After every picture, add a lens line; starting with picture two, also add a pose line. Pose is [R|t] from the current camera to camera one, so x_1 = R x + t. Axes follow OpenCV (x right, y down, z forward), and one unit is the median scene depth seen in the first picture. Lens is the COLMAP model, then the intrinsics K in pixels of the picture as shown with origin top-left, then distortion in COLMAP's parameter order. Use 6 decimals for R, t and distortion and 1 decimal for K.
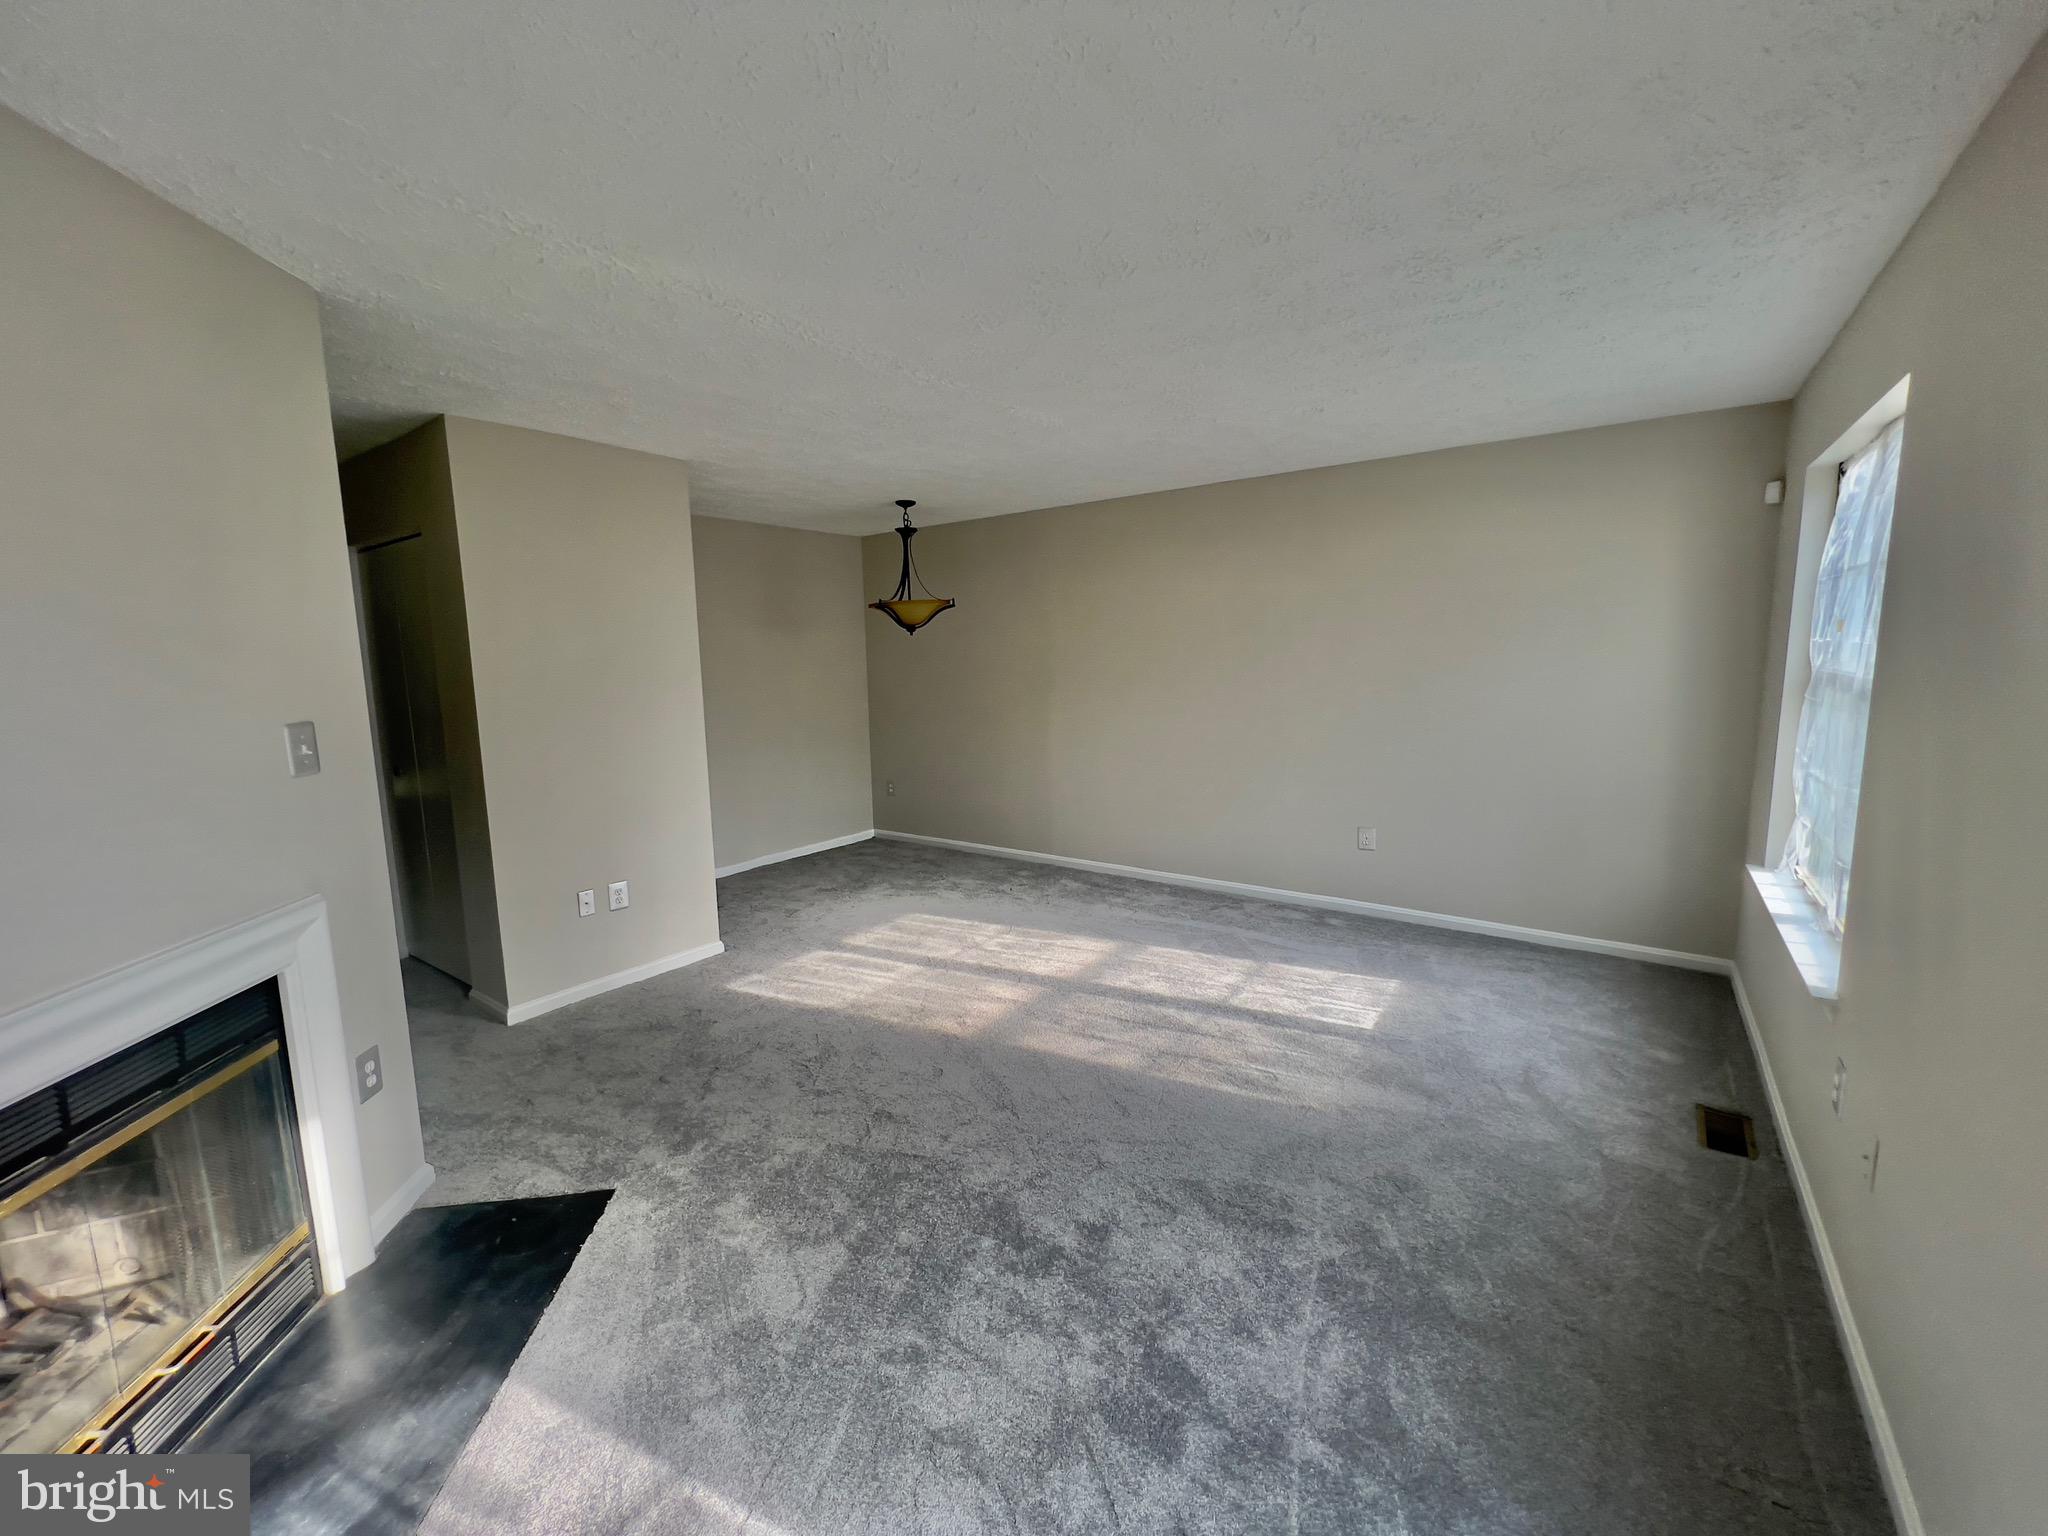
lens RADIAL K [[824.2, 0, 1019.9], [0, 824.2, 764.5], [0, 0, 1]] dist [-0.001382, -0.000259]
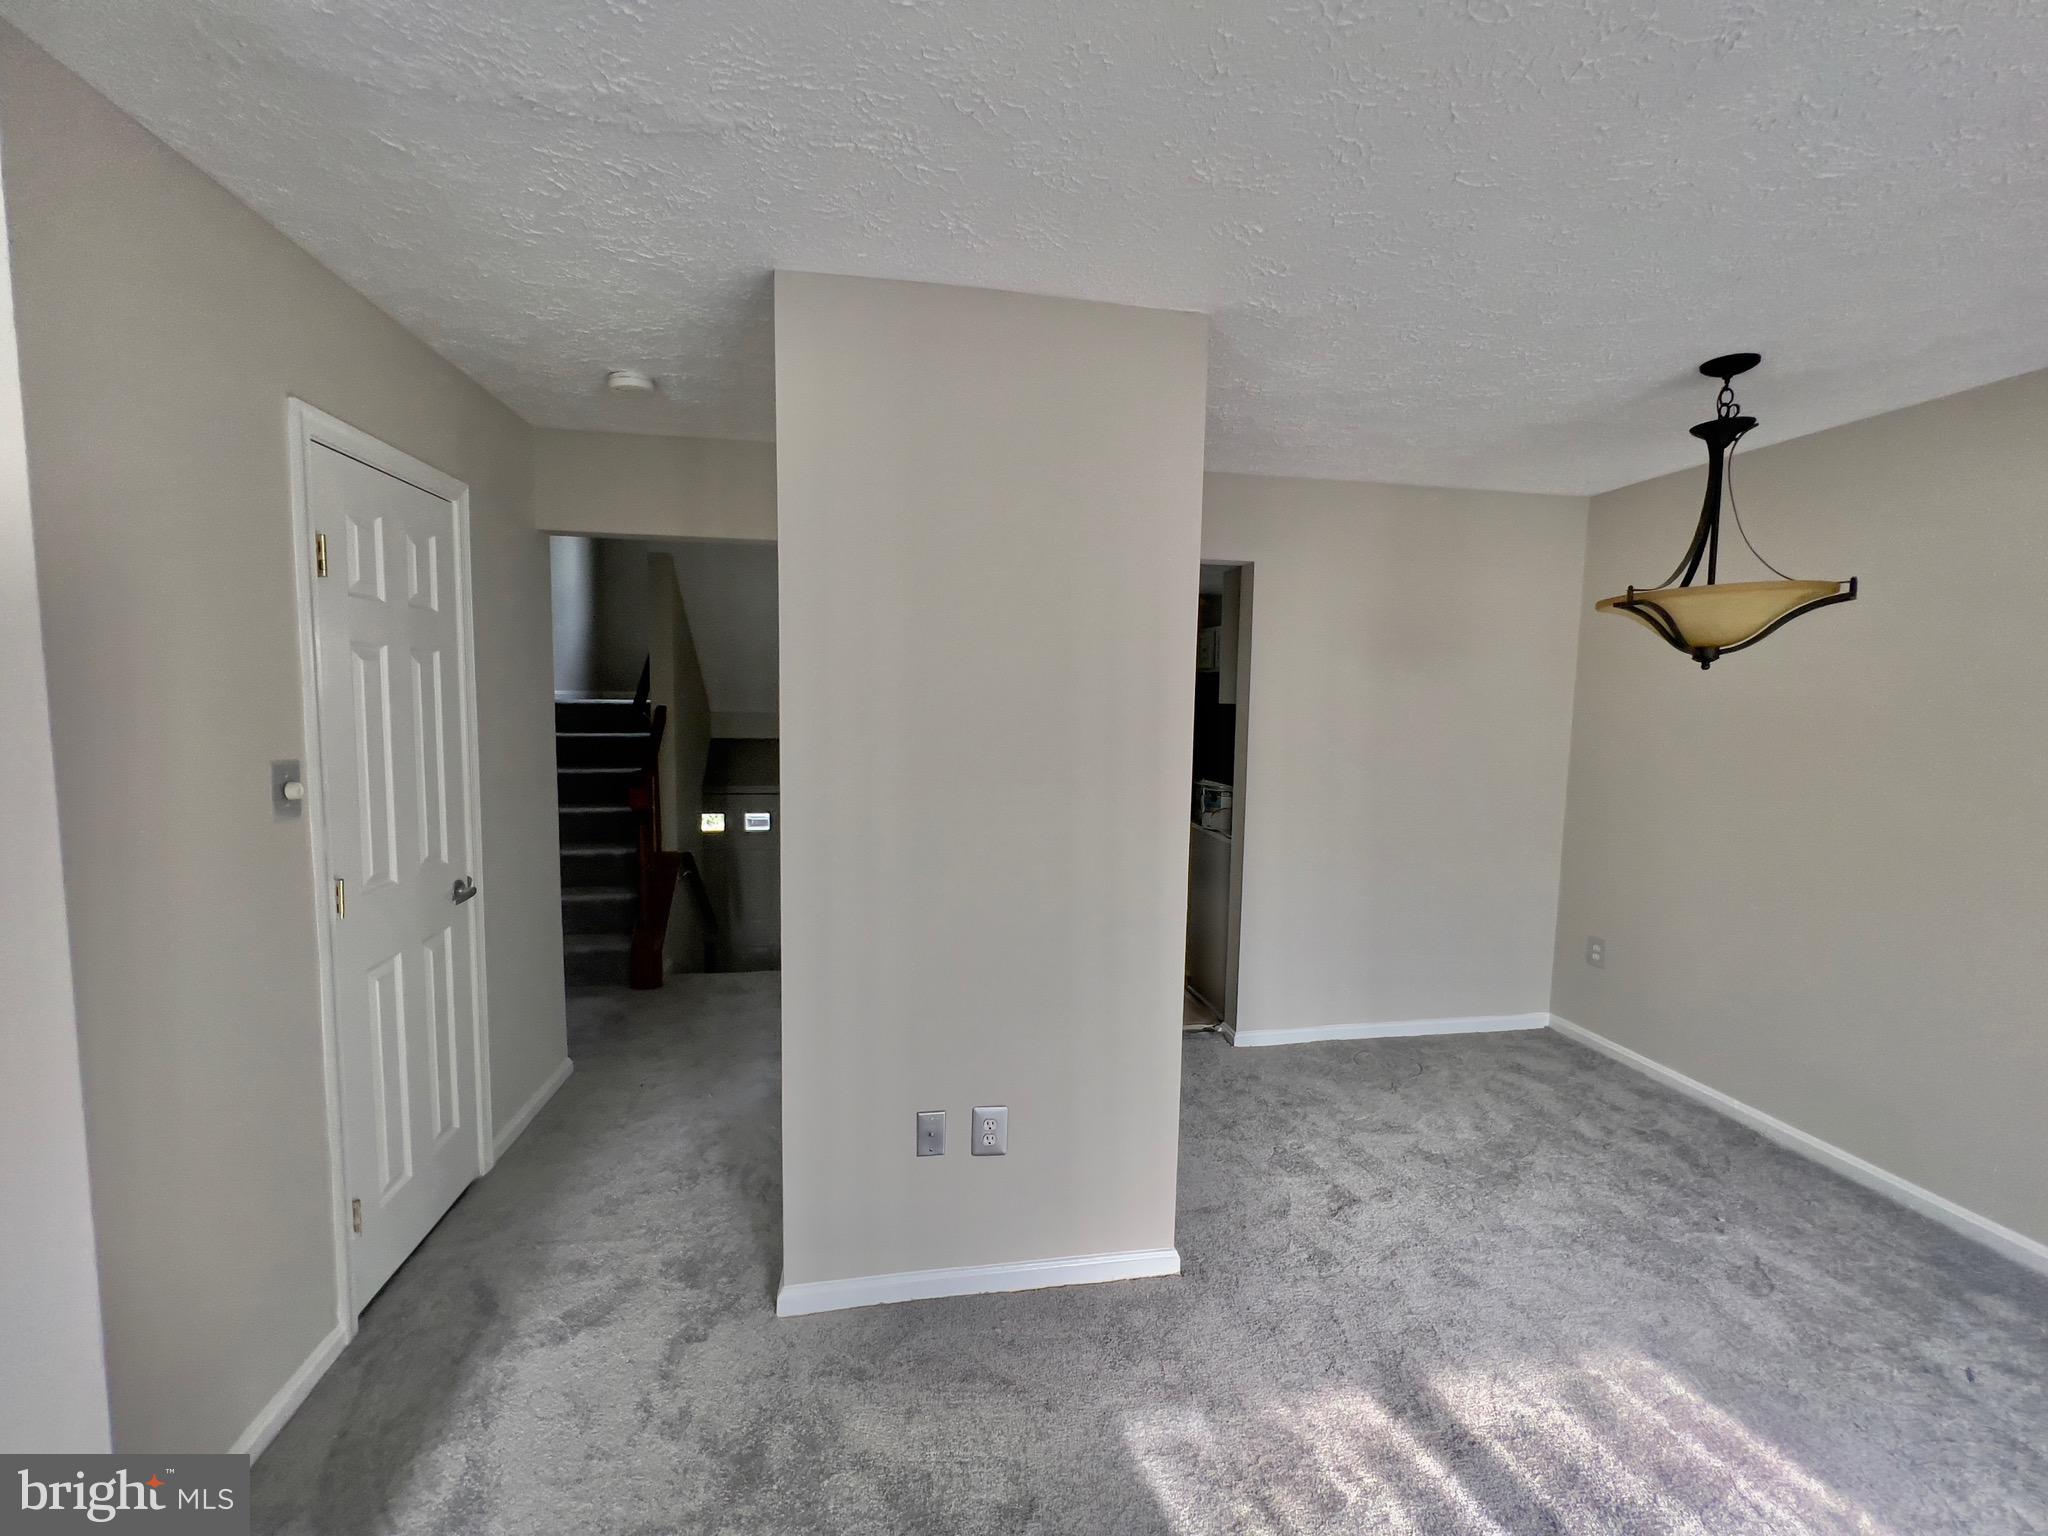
lens RADIAL K [[823.8, 0, 1022.7], [0, 823.8, 764.7], [0, 0, 1]] dist [-0.003006, 0.000788]
pose [[0.720280, 0.092033, -0.687551, -0.150557], [-0.124229, 0.992250, 0.002677, -0.107388], [0.682469, 0.083485, 0.726131, 0.756353]]
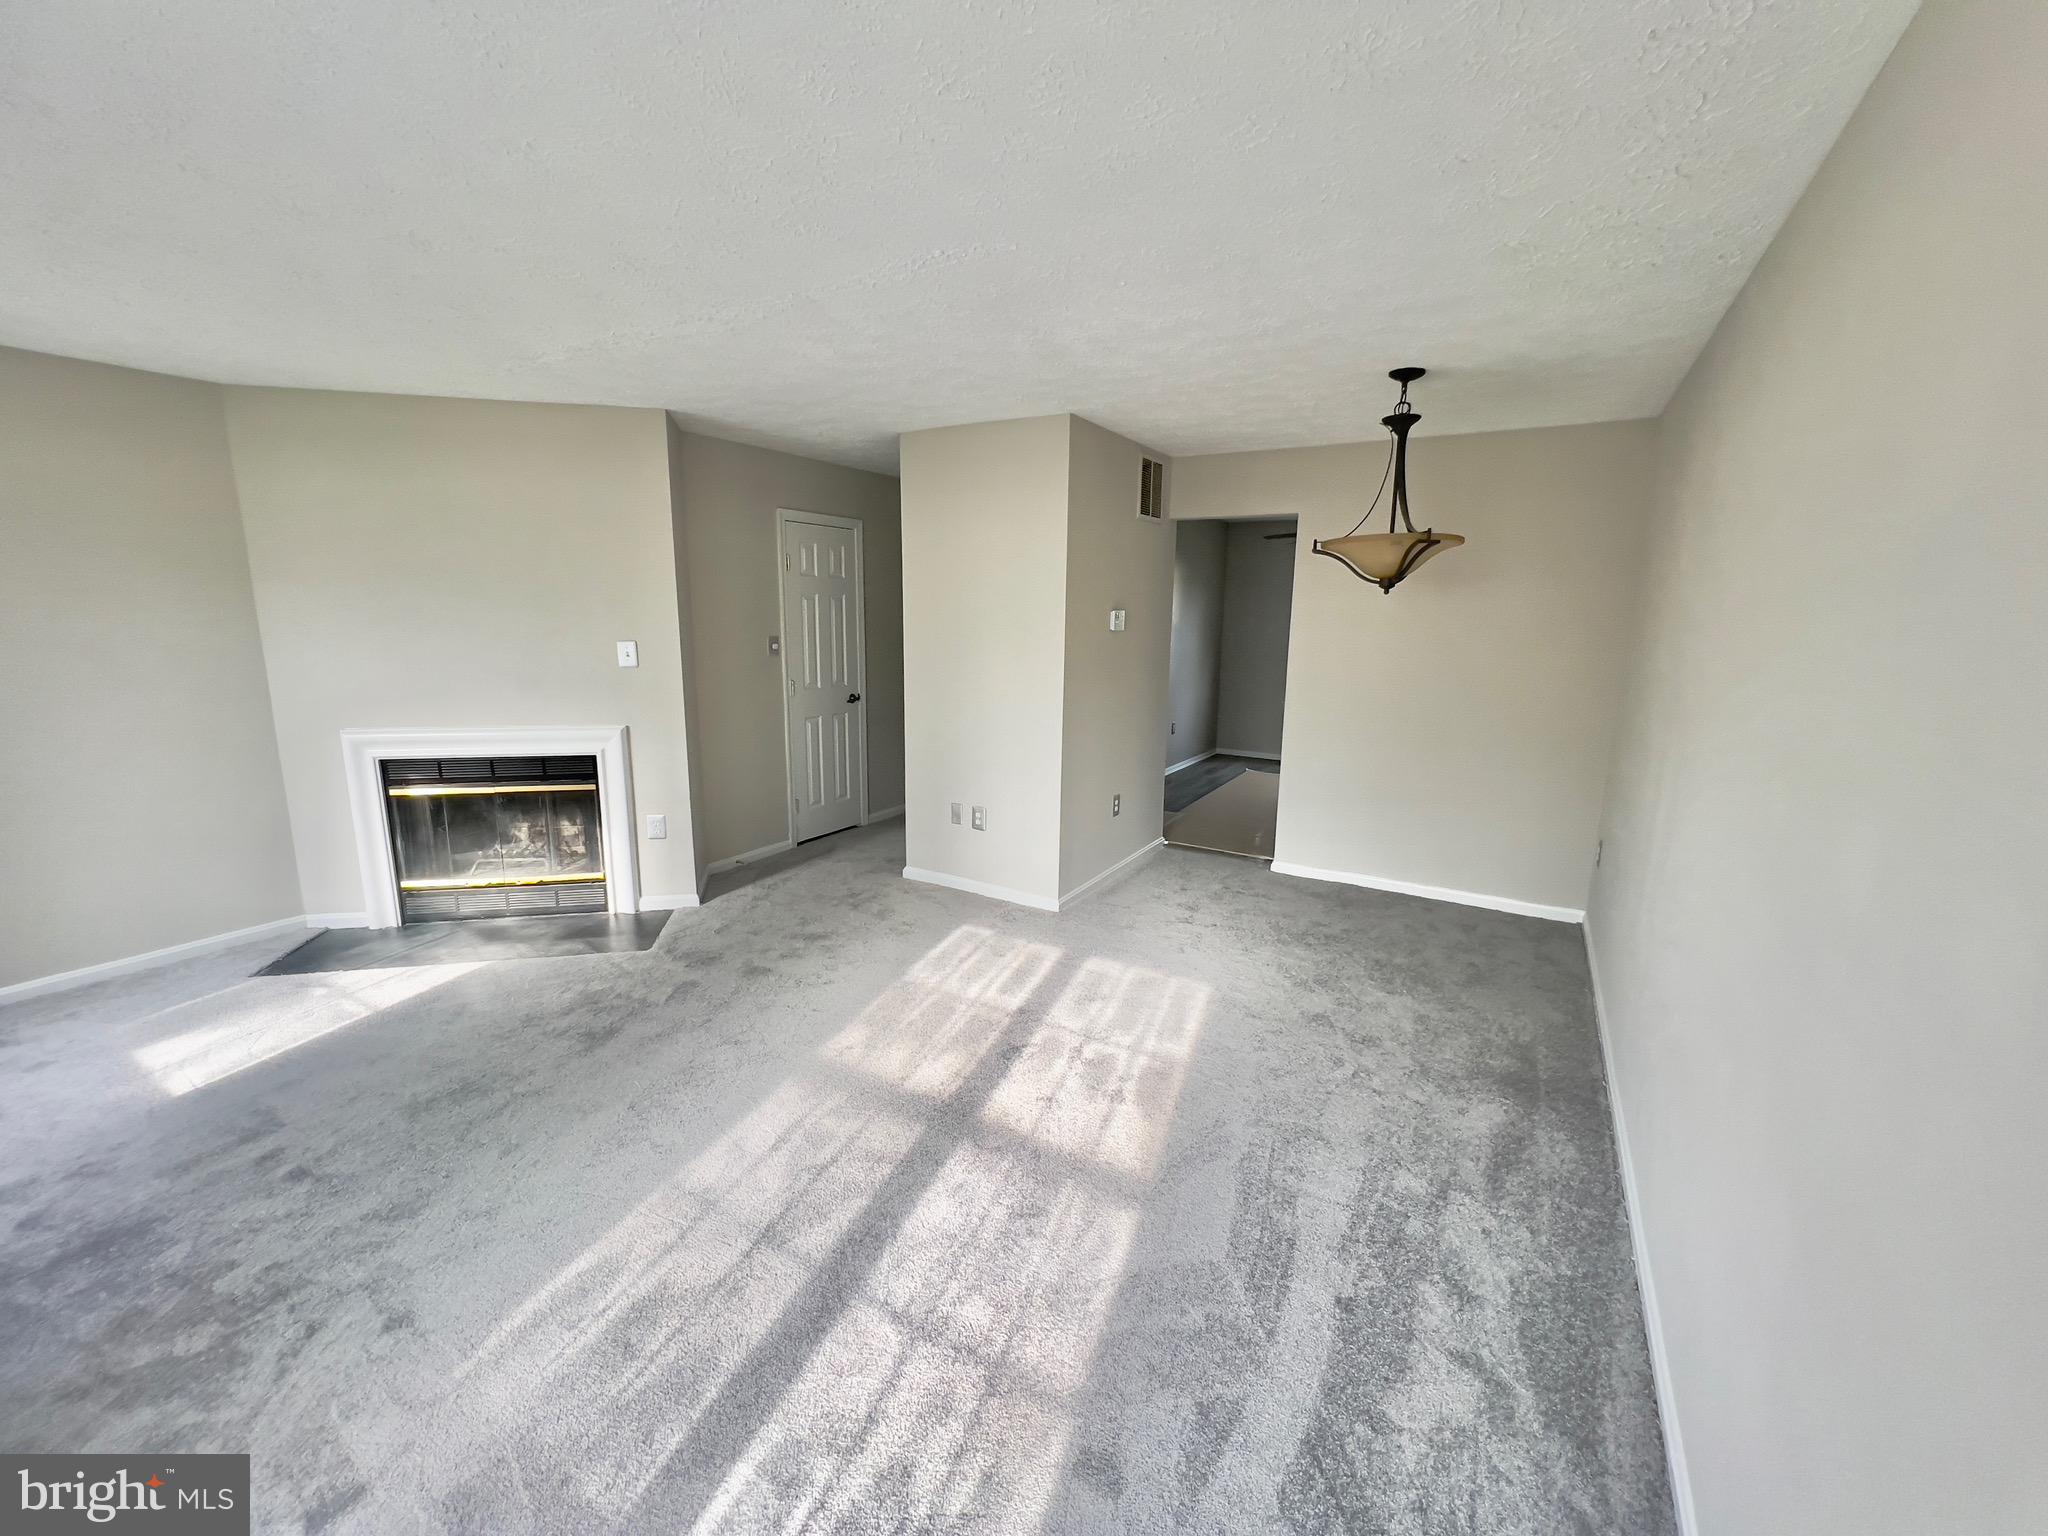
lens RADIAL K [[824.2, 0, 1020.9], [0, 824.2, 759.7], [0, 0, 1]] dist [-0.001382, -0.000259]
pose [[0.089128, 0.202052, -0.975311, 0.814746], [-0.148982, 0.970896, 0.187523, -0.189303], [0.984815, 0.128590, 0.116636, 1.151494]]
